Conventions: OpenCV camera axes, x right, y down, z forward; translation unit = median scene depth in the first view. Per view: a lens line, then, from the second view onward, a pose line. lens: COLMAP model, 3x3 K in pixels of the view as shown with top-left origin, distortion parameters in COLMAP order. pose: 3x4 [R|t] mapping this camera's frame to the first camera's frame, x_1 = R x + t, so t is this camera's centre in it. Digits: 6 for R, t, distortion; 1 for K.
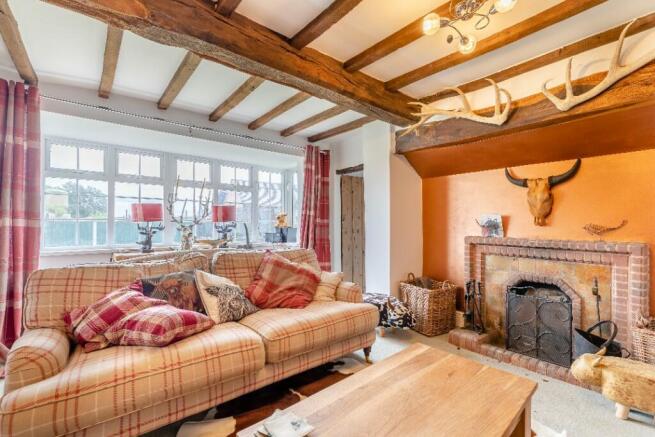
lens RADIAL K [[302.7, 0, 327.5], [0, 302.7, 218.5], [0, 0, 1]] dist [0.001774, 0.000322]
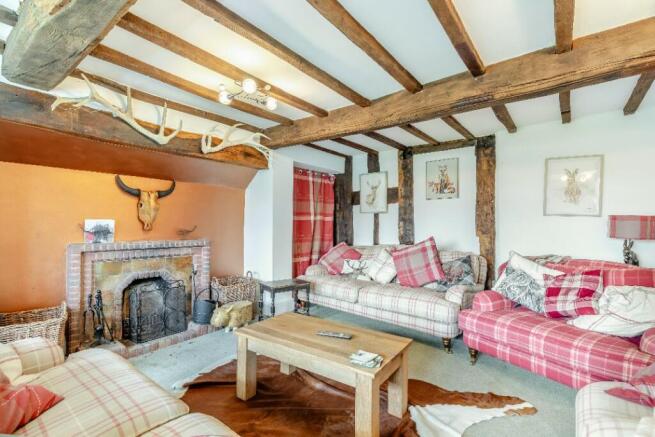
lens RADIAL K [[302.5, 0, 327.5], [0, 302.5, 218.5], [0, 0, 1]] dist [-0.000736, -0.000080]
pose [[-0.237529, 0.001877, 0.971379, -0.653182], [-0.030235, 0.999499, -0.009325, -0.034530], [-0.970910, -0.031585, -0.237353, 0.619656]]
